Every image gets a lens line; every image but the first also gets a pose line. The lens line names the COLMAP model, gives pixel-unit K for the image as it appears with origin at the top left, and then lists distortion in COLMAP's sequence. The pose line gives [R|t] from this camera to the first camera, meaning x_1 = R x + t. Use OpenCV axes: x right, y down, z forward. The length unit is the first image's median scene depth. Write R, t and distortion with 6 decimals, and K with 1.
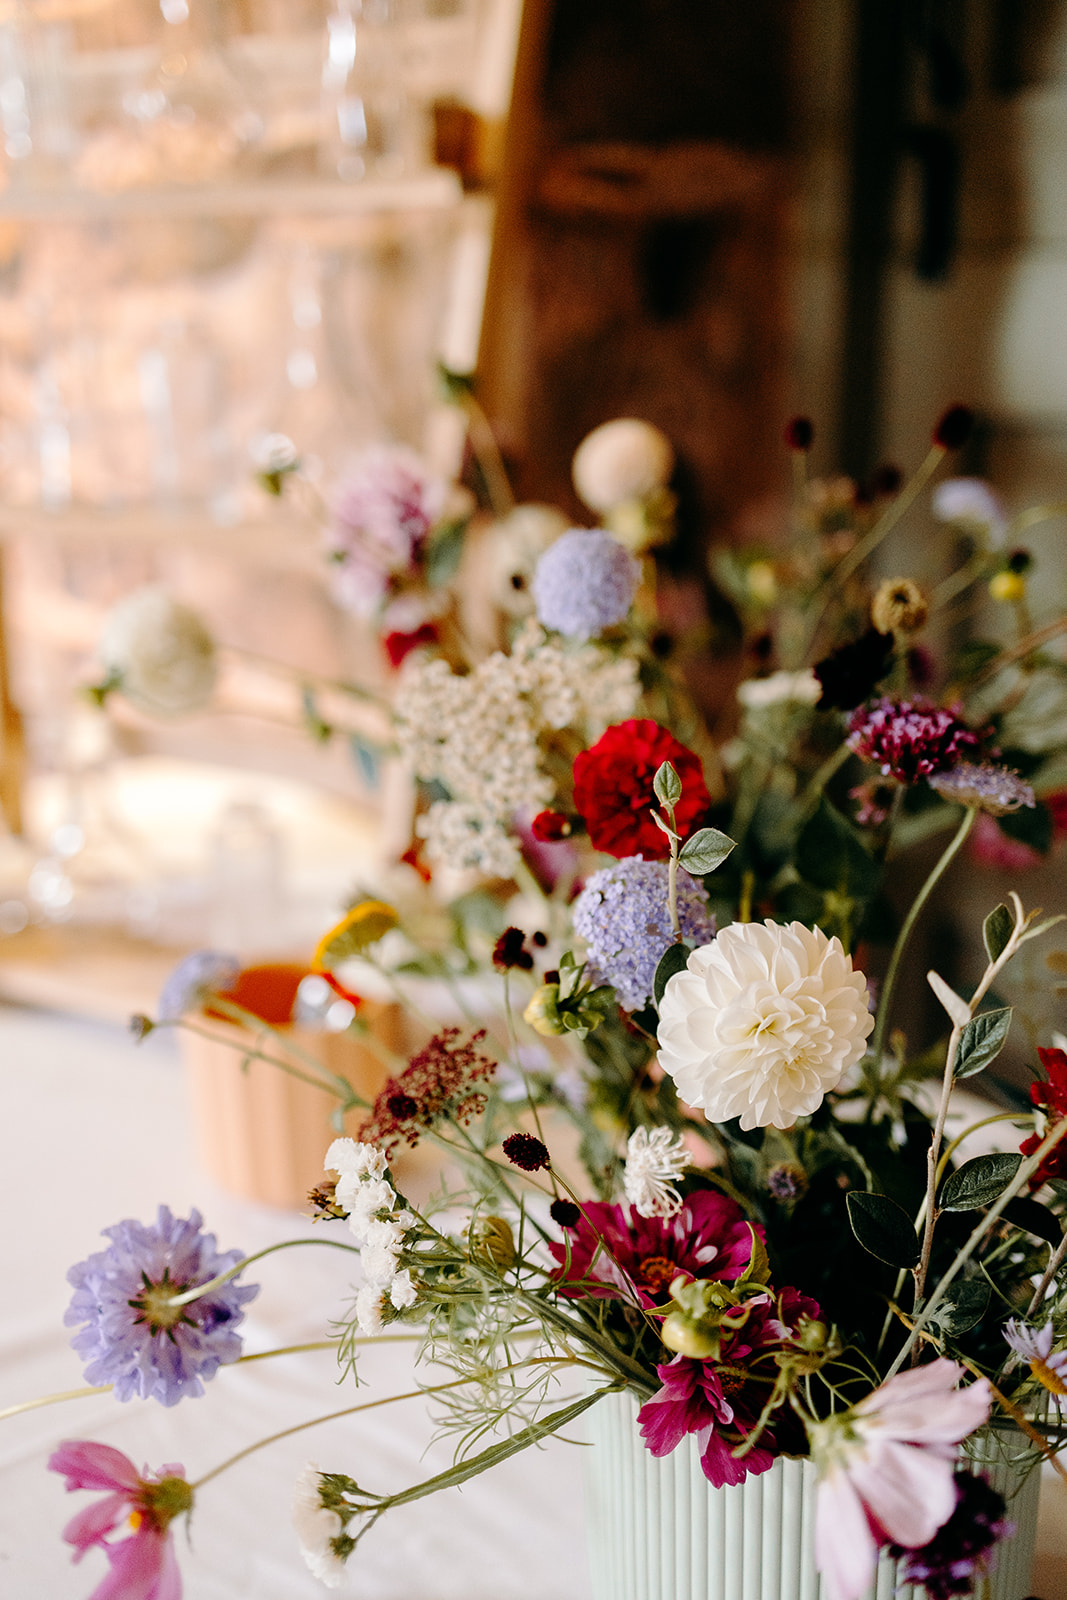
lens RADIAL K [[1643.6, 0, 533.9], [0, 1643.6, 806.4], [0, 0, 1]] dist [0.013841, 0.000000]
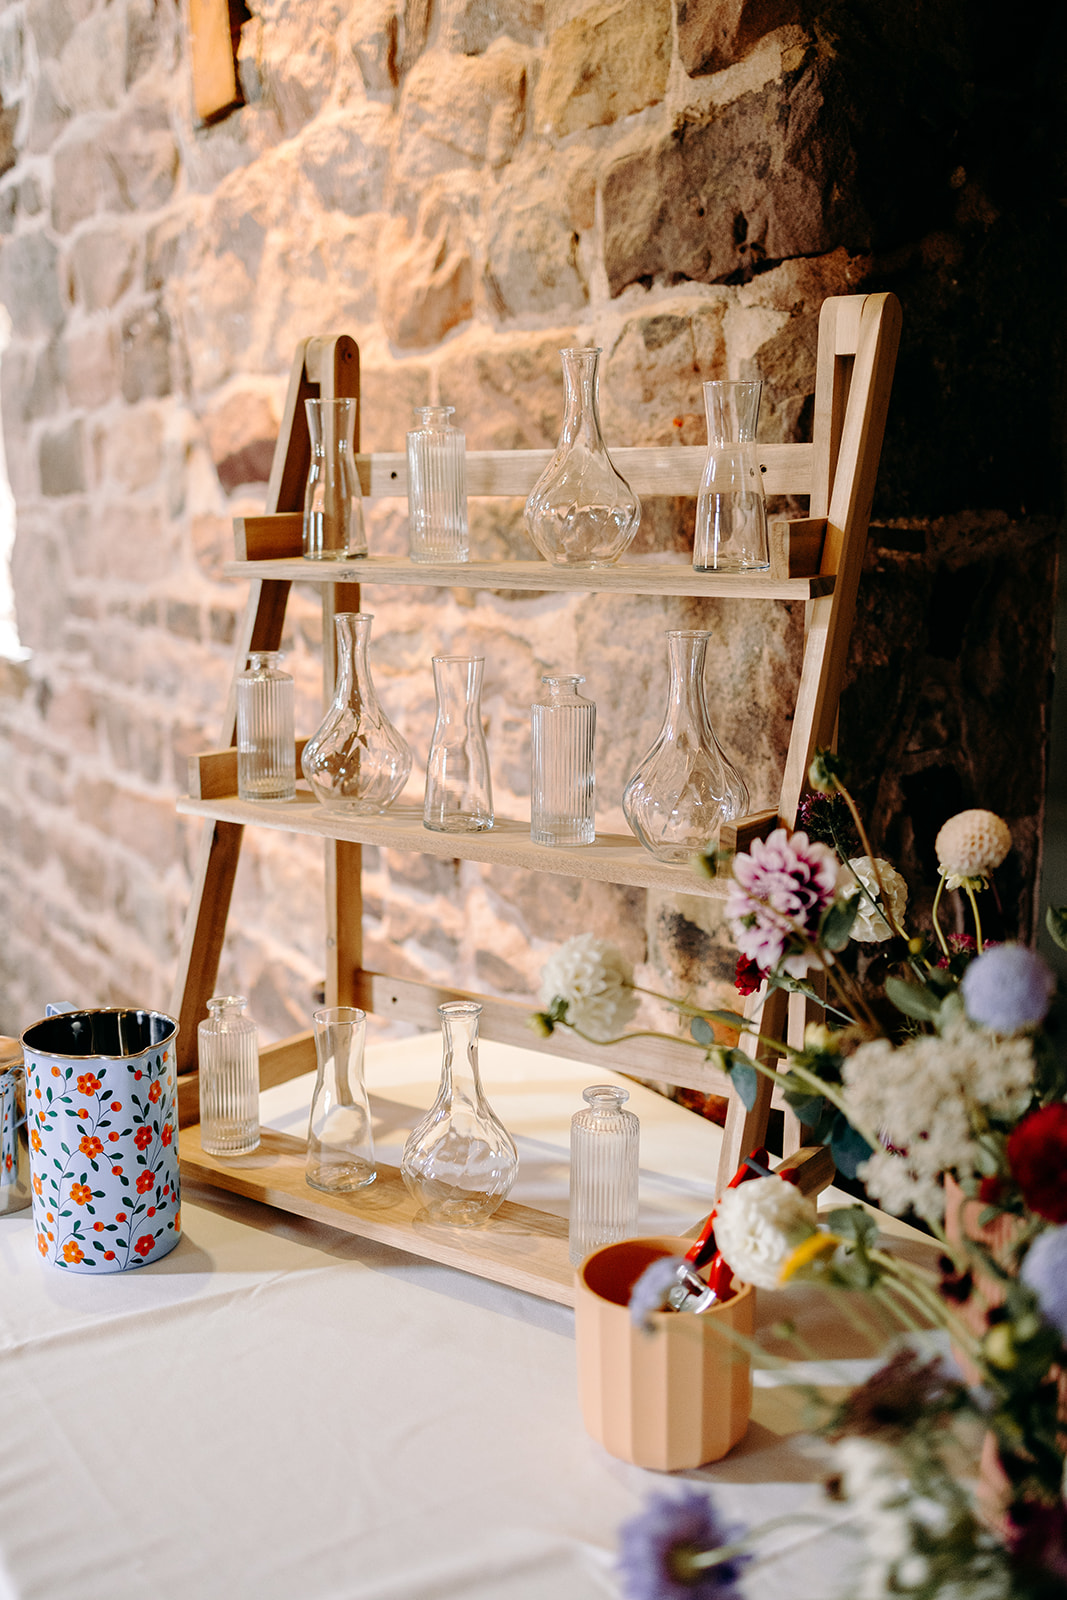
lens RADIAL K [[1643.6, 0, 534.2], [0, 1643.6, 800.9], [0, 0, 1]] dist [0.013841, 0.000000]
pose [[0.994466, 0.032620, -0.099862, -0.175609], [-0.045691, 0.990258, -0.131538, -0.080135], [0.094598, 0.135373, 0.986268, -0.255301]]
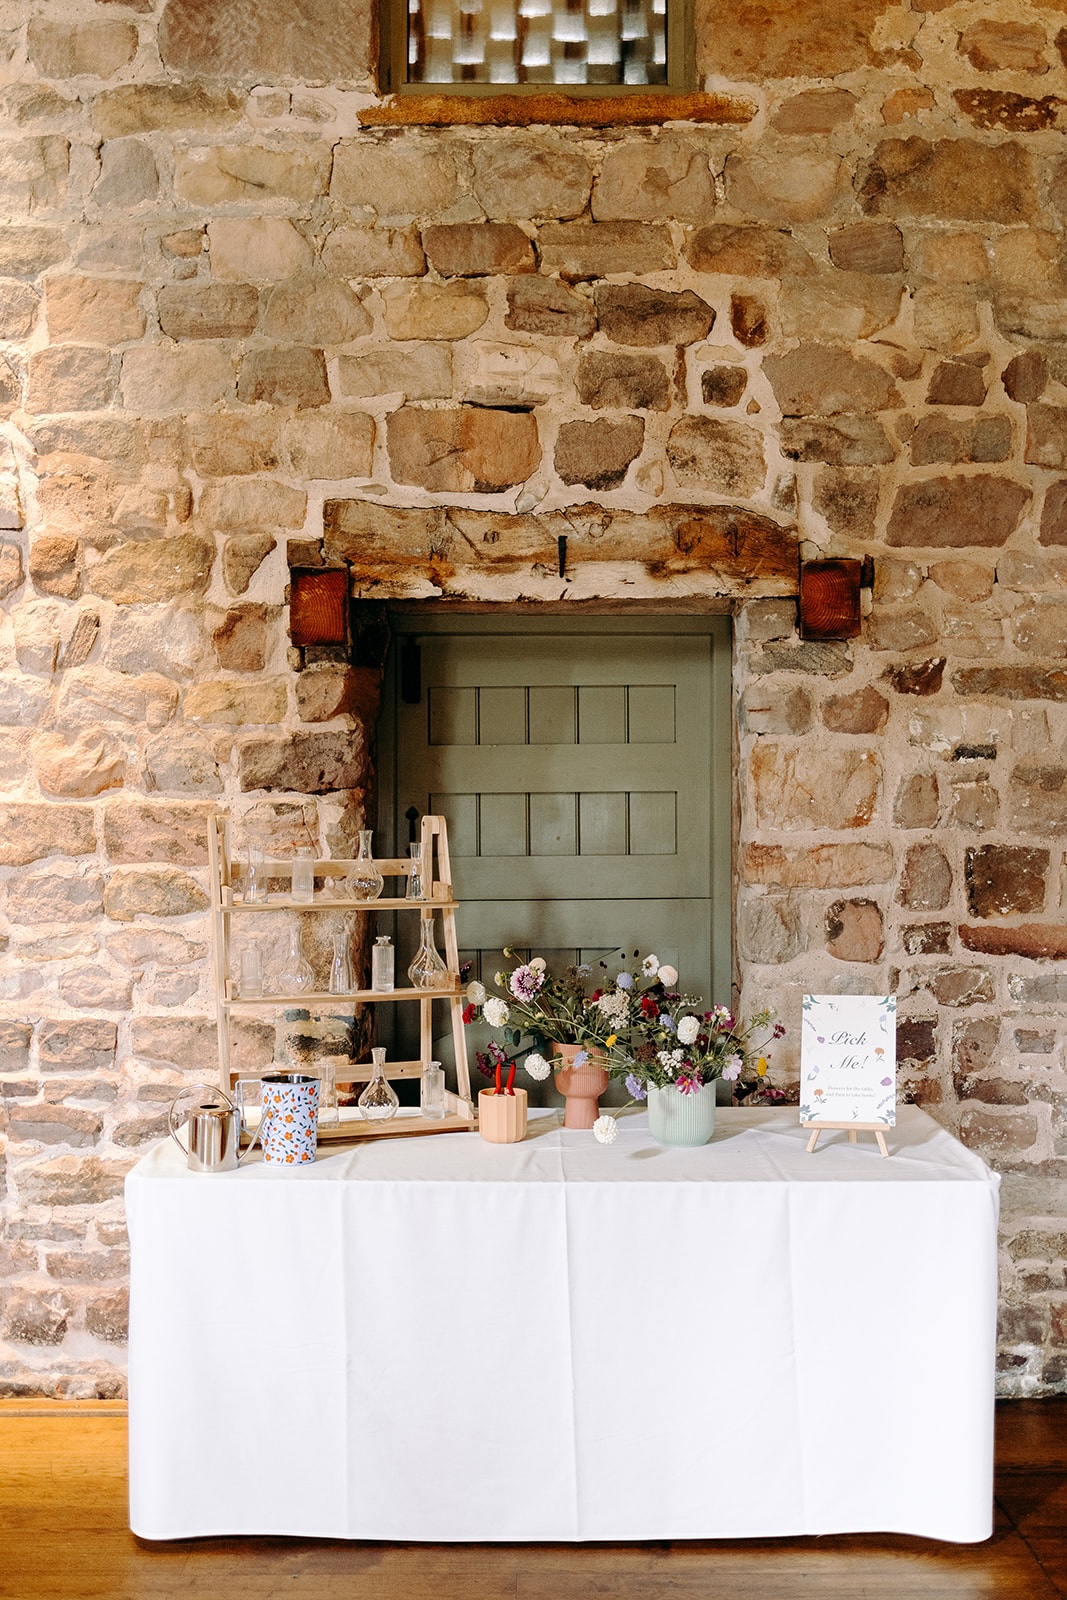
lens RADIAL K [[1643.6, 0, 531.9], [0, 1643.6, 801.0], [0, 0, 1]] dist [0.013841, 0.000000]
pose [[0.591267, 0.018829, 0.806256, -3.574629], [0.231330, 0.953757, -0.191920, 0.207294], [-0.772586, 0.299987, 0.559569, -1.702770]]
